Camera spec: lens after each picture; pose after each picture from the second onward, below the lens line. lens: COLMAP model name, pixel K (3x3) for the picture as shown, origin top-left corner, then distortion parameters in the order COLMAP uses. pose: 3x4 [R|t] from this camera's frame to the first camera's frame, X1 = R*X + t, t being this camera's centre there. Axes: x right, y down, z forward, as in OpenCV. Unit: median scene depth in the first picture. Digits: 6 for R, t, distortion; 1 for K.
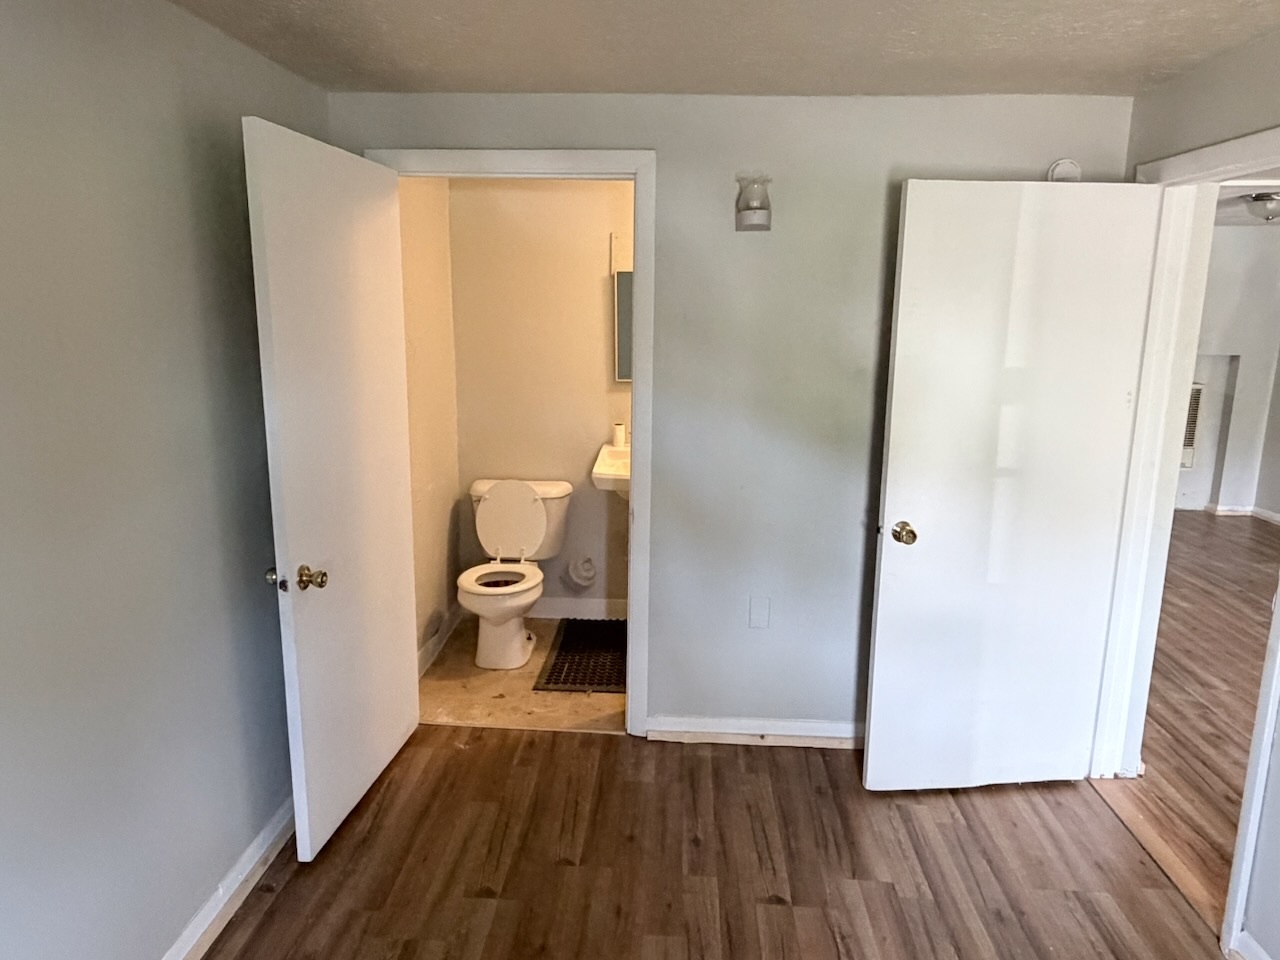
lens RADIAL K [[859.4, 0, 636.4], [0, 859.4, 475.1], [0, 0, 1]] dist [0.003320, 0.010505]
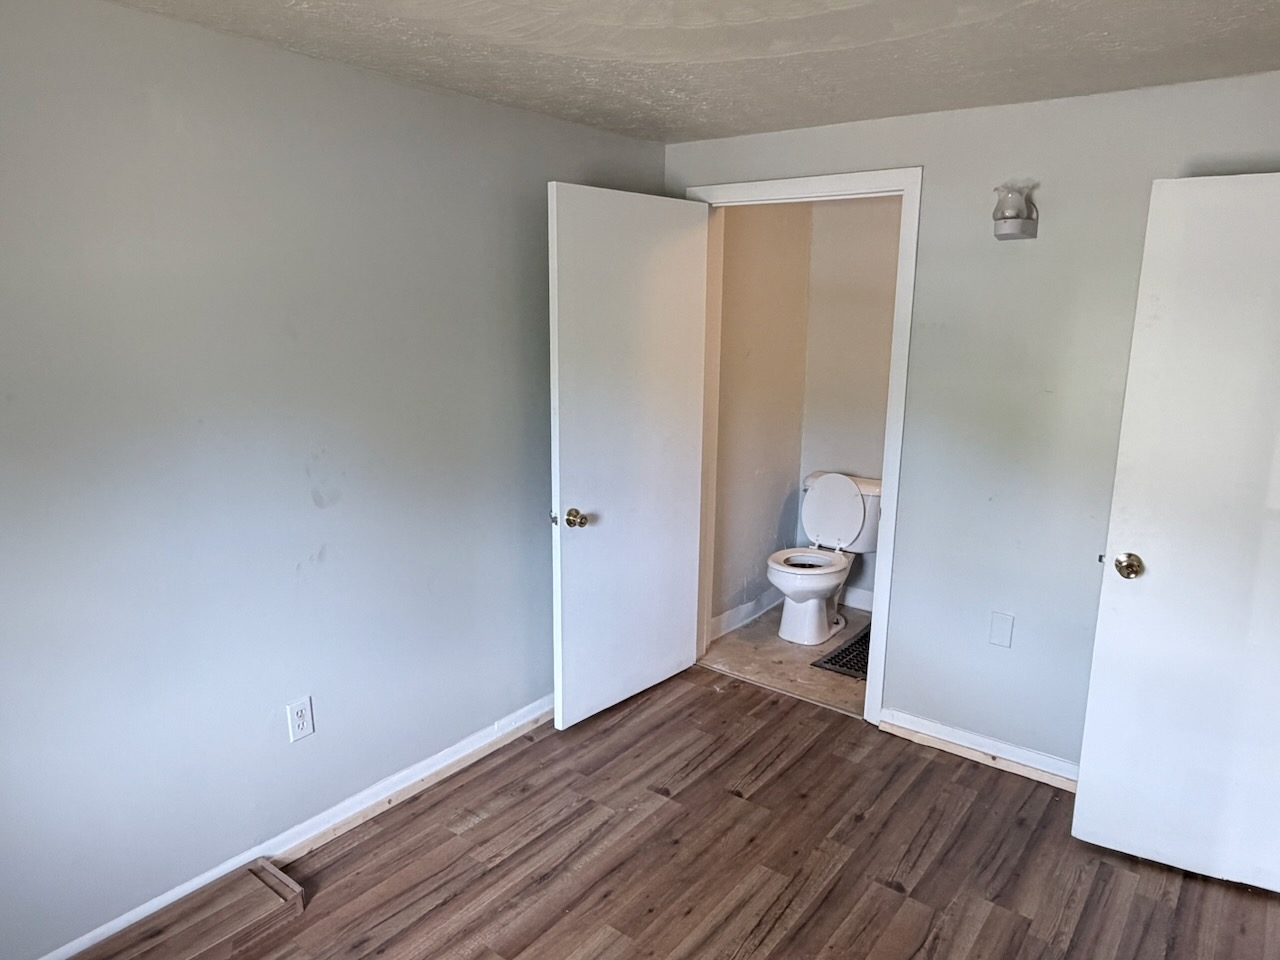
lens RADIAL K [[859.4, 0, 640.4], [0, 859.4, 476.0], [0, 0, 1]] dist [0.003320, 0.010505]
pose [[0.824515, 0.109298, -0.555184, 0.368301], [-0.109759, 0.993424, 0.032568, -0.000775], [0.555093, 0.034084, 0.831090, -0.049482]]
